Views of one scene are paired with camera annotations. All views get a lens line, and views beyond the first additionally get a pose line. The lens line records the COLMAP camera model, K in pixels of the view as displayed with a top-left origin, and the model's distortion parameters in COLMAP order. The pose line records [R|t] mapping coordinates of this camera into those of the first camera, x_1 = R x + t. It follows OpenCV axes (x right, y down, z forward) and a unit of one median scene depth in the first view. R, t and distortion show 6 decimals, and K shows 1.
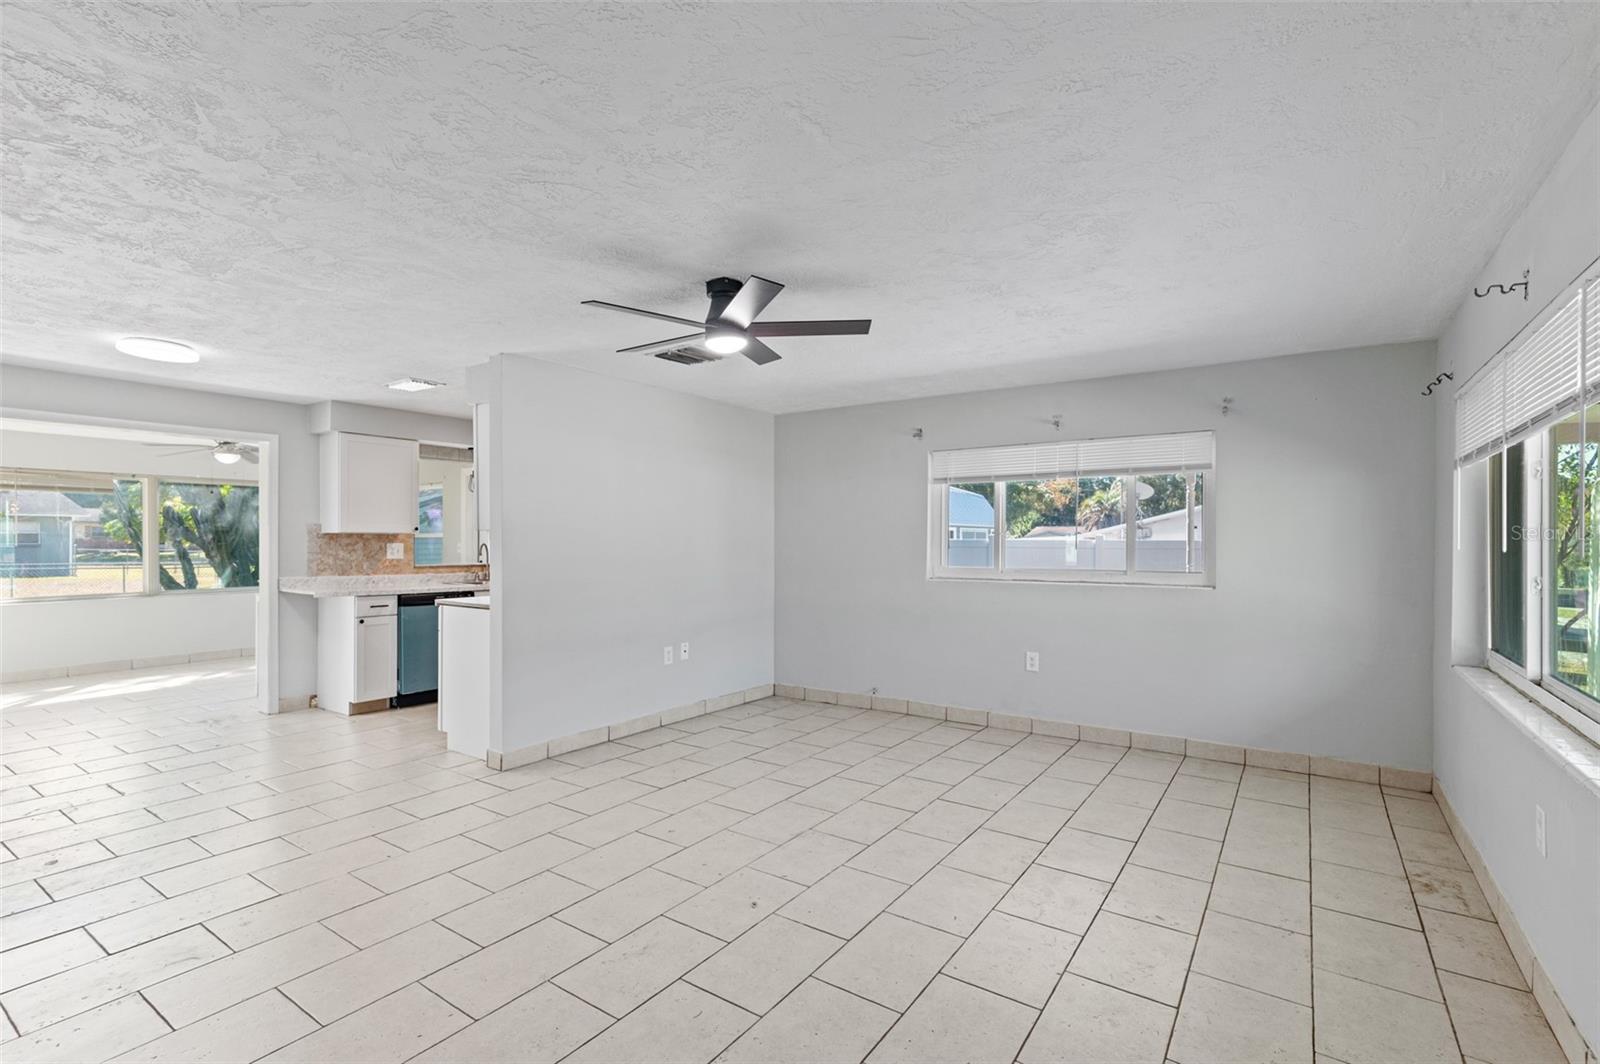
lens RADIAL K [[731.7, 0, 790.5], [0, 731.7, 539.9], [0, 0, 1]] dist [0.000474, 0.001618]
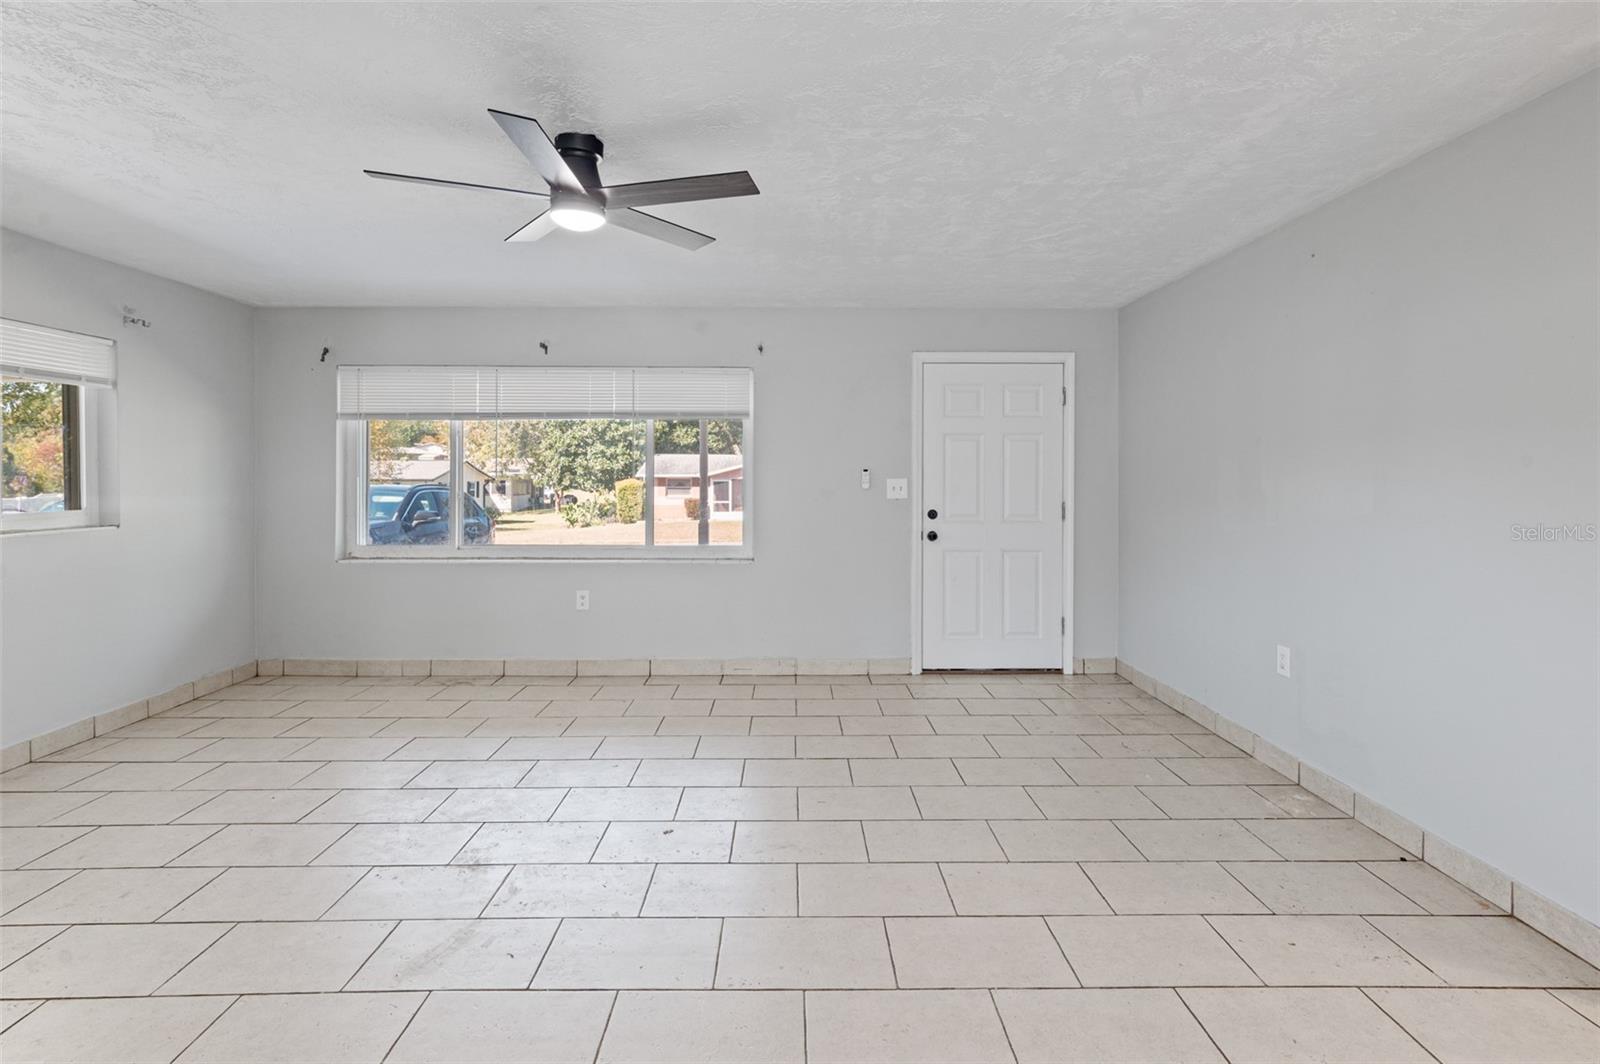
lens RADIAL K [[760.8, 0, 800.0], [0, 760.8, 475.0], [0, 0, 1]] dist [0.003022, 0.000610]
pose [[-0.582027, -0.005439, 0.813152, -0.573438], [-0.003672, 0.999985, 0.004060, -0.000092], [-0.813161, -0.000623, -0.582038, 0.831233]]
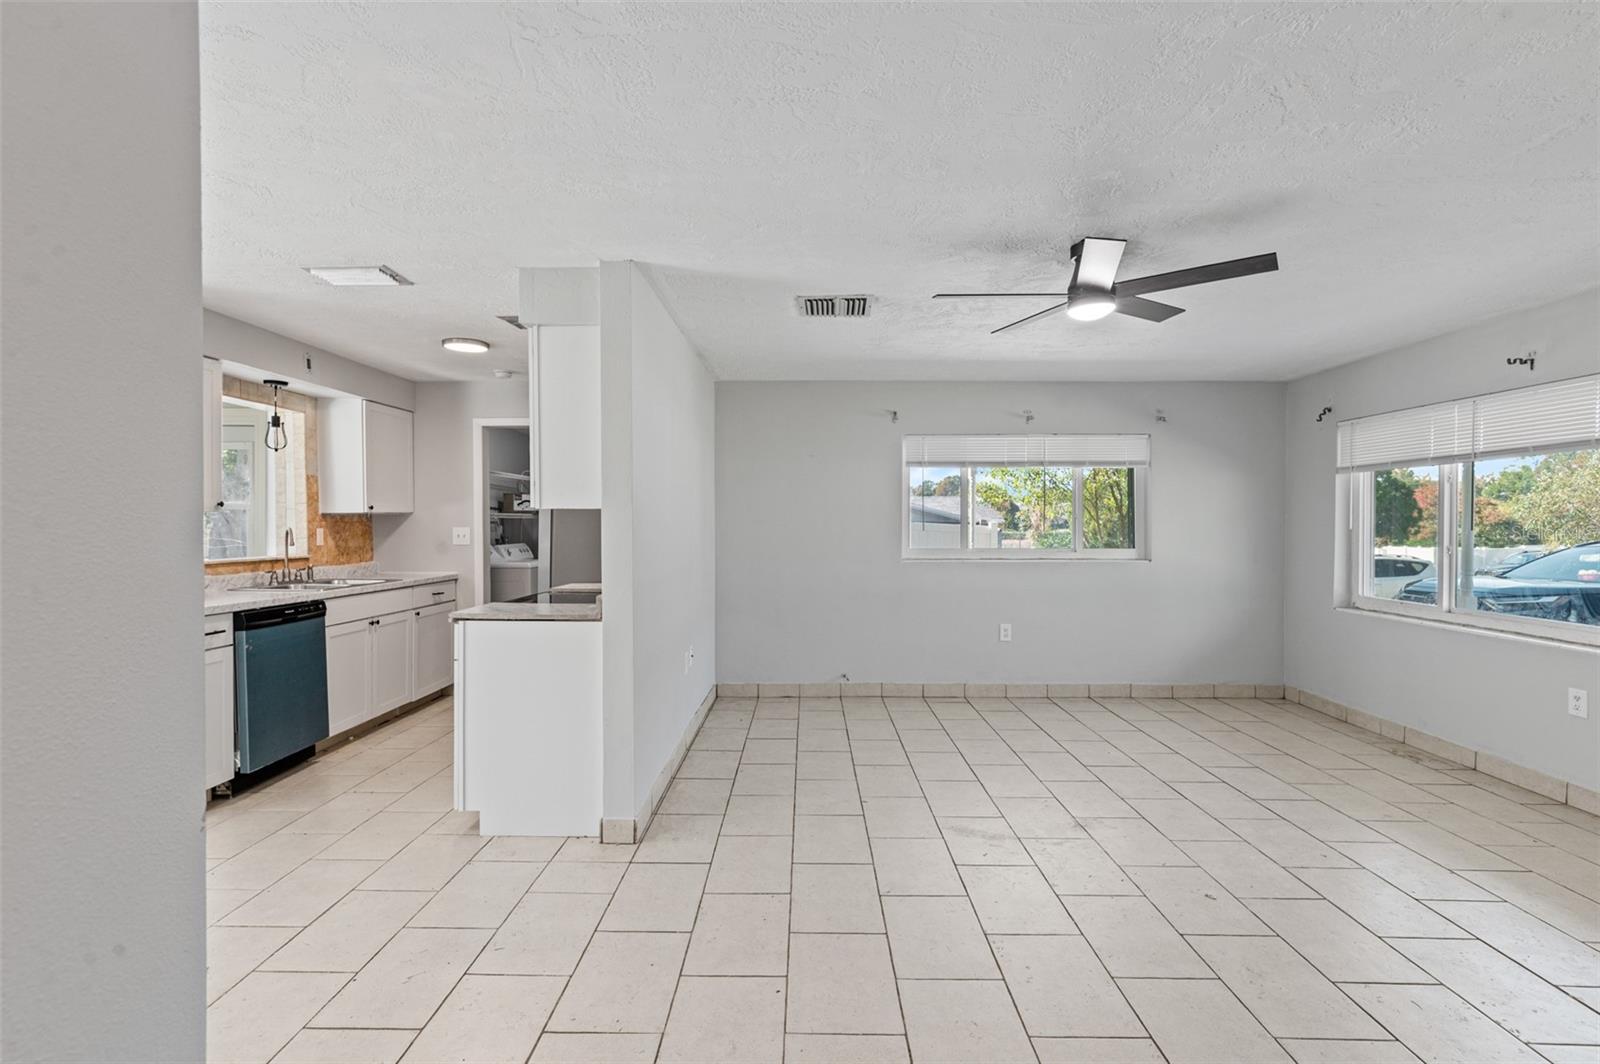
lens RADIAL K [[734.9, 0, 794.8], [0, 734.9, 528.9], [0, 0, 1]] dist [0.001530, 0.000249]
pose [[0.829369, -0.005291, 0.558676, -0.597159], [-0.000595, 0.999946, 0.010354, -0.000774], [-0.558701, -0.008920, 0.829321, 0.284440]]
